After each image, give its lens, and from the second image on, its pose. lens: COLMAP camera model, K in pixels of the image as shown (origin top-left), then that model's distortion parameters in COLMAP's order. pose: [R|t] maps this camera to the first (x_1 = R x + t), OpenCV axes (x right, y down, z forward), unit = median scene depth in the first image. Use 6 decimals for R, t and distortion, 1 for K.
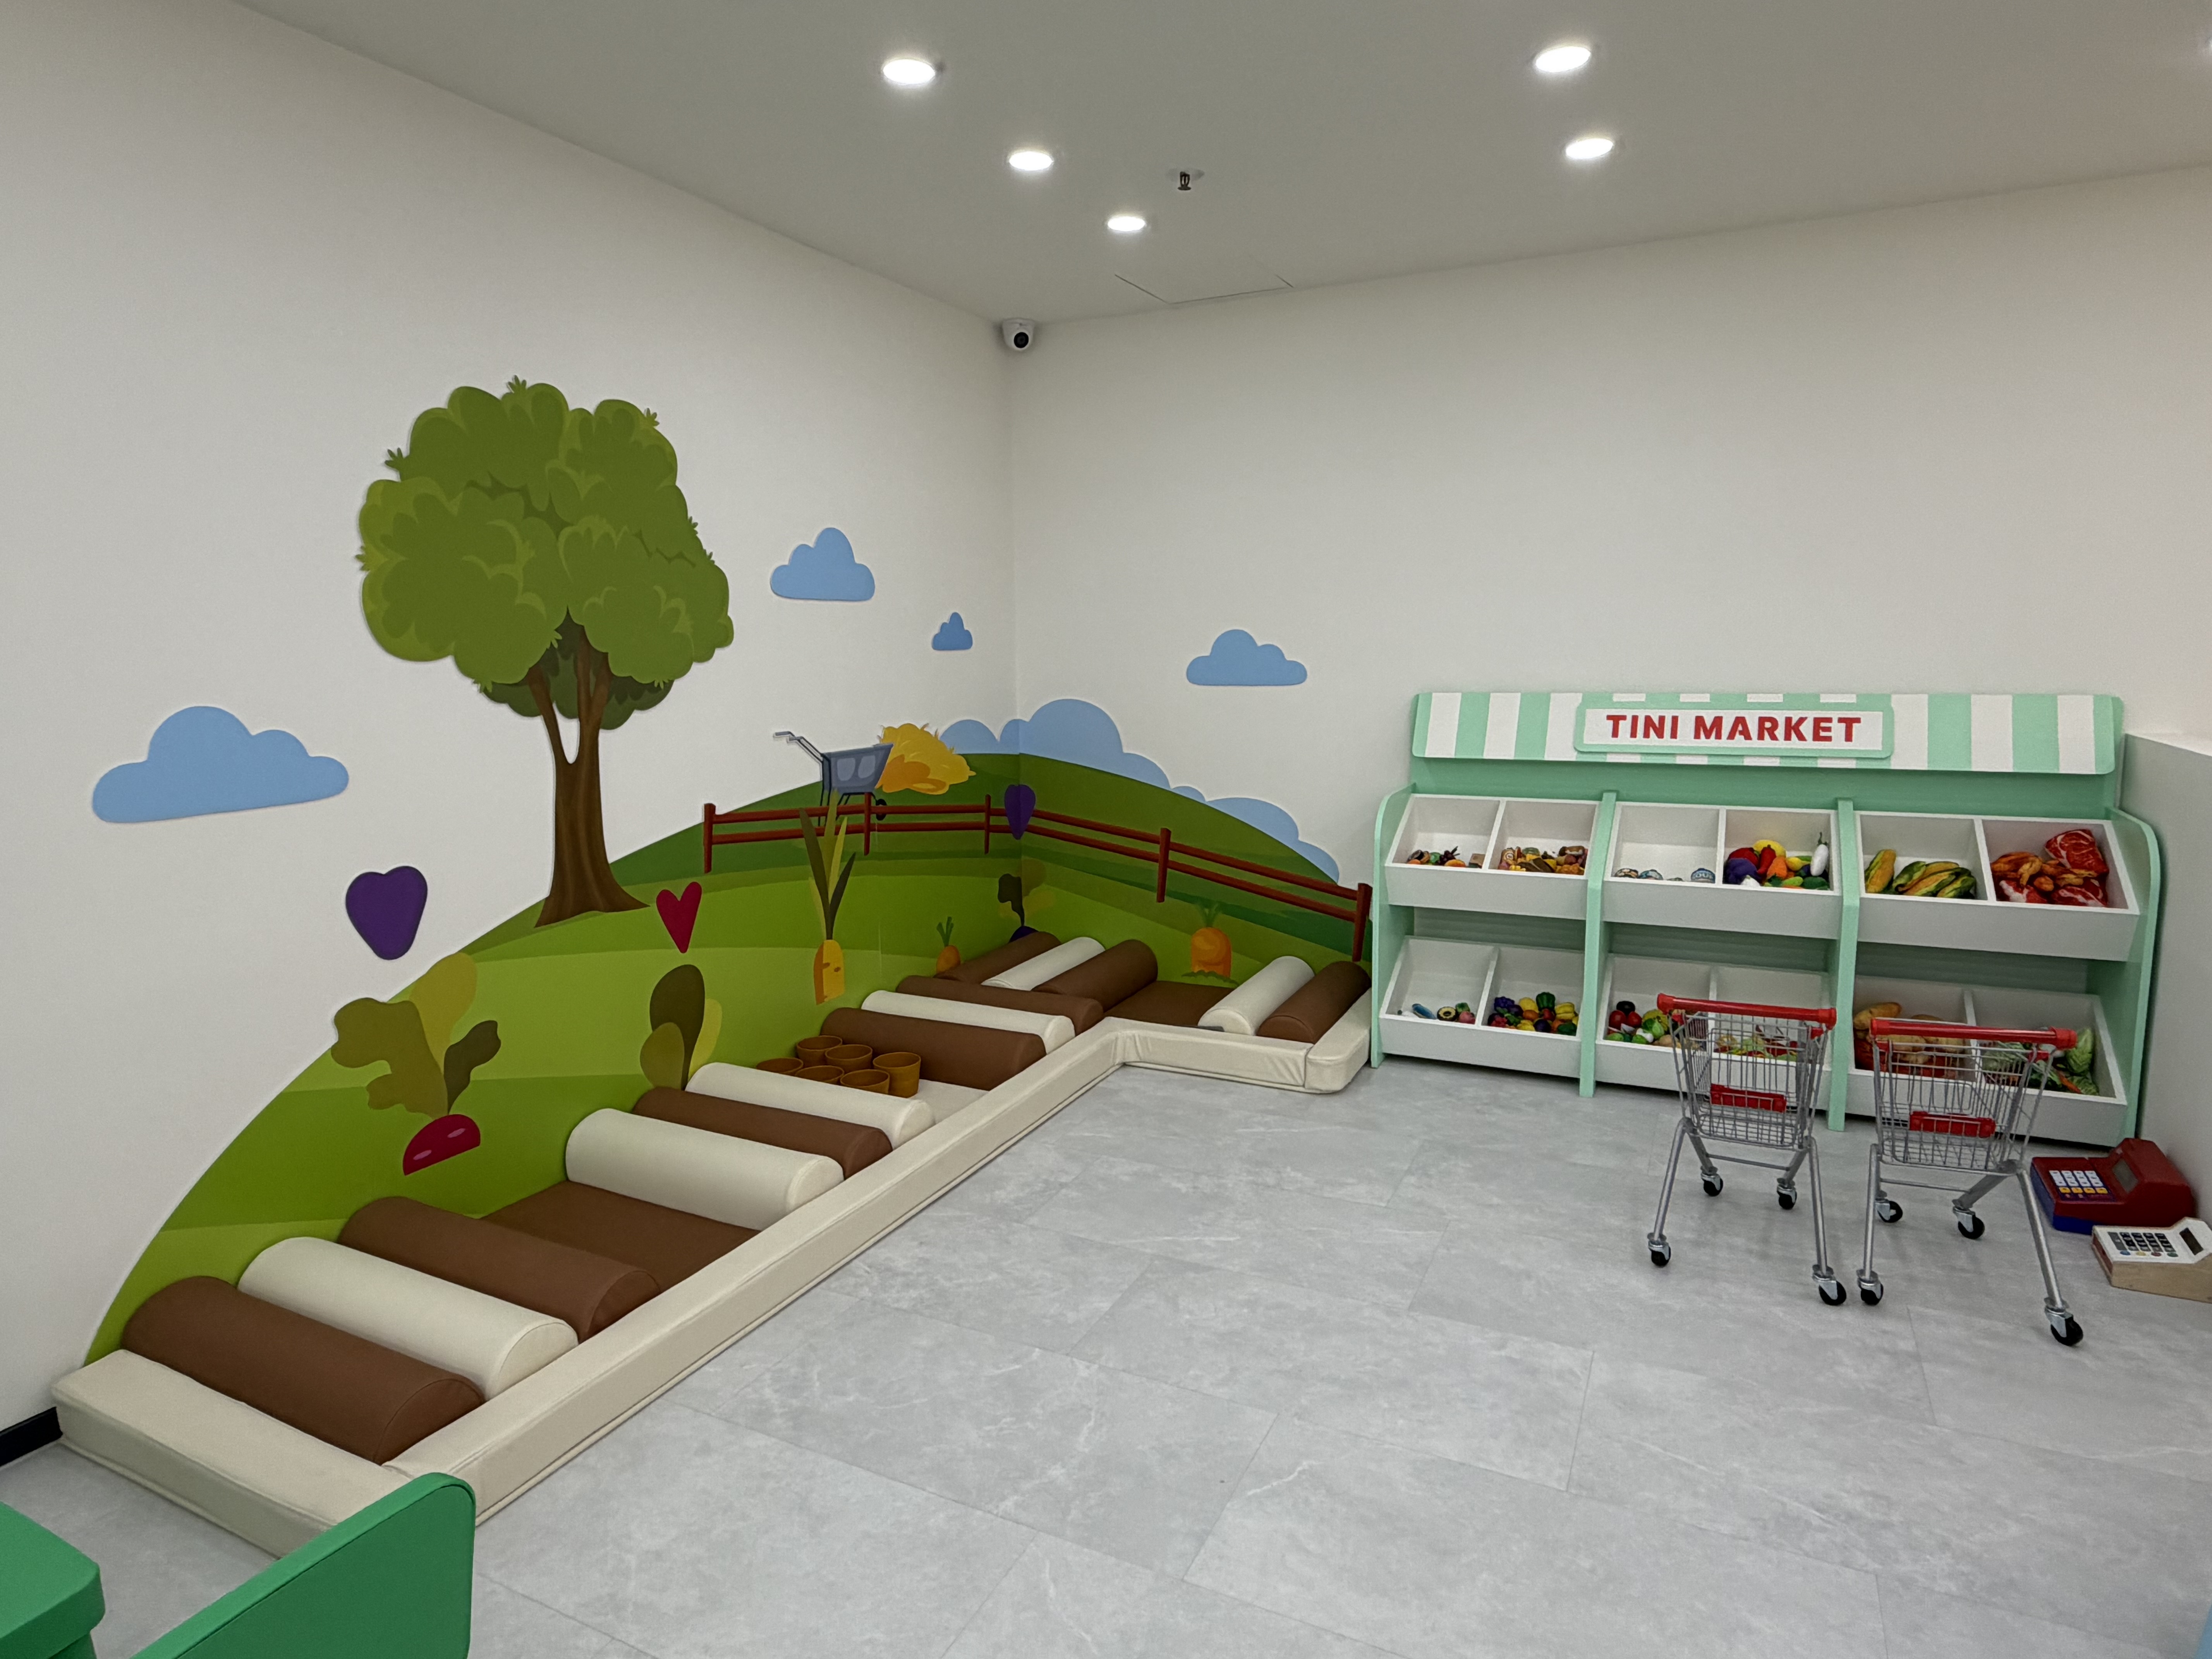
lens RADIAL K [[1285.3, 0, 1090.0], [0, 1285.3, 821.6], [0, 0, 1]] dist [-0.002560, 0.004808]
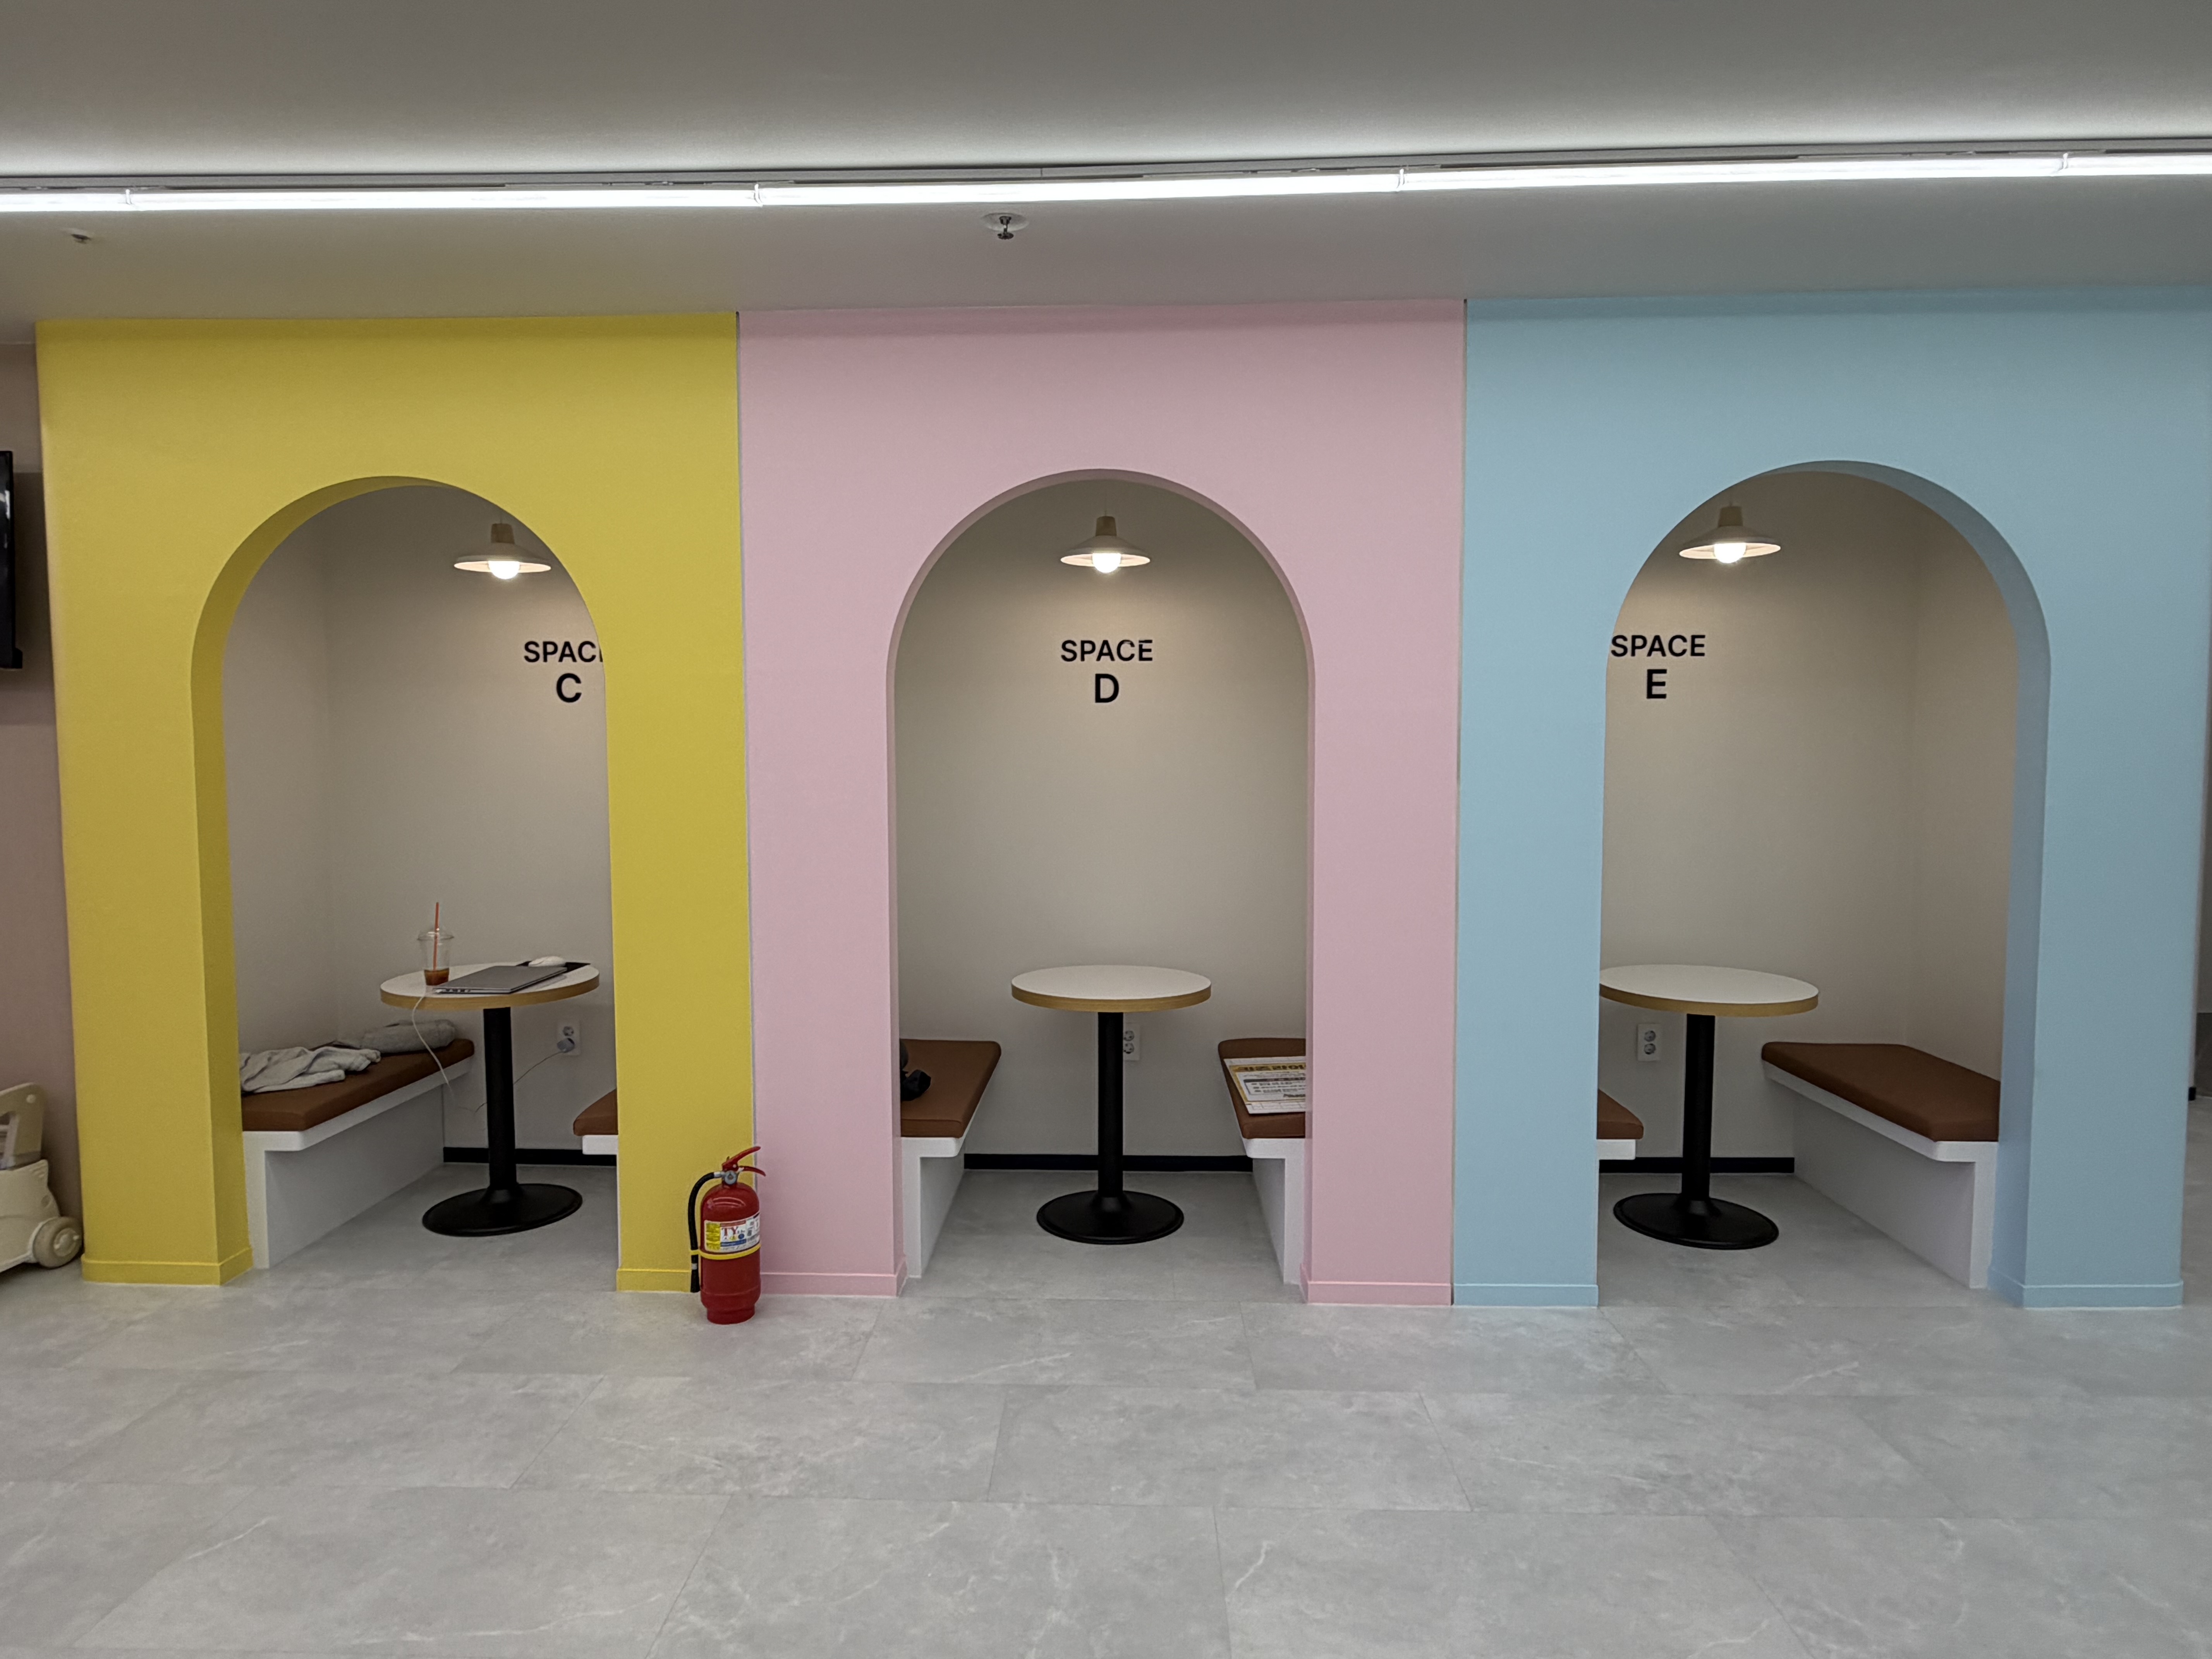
lens RADIAL K [[1285.3, 0, 1091.3], [0, 1285.3, 844.8], [0, 0, 1]] dist [-0.002560, 0.004808]
pose [[0.907208, -0.016719, 0.420350, -0.266196], [0.047591, 0.996874, -0.063063, -0.013356], [-0.417981, 0.077216, 0.905168, 0.031870]]
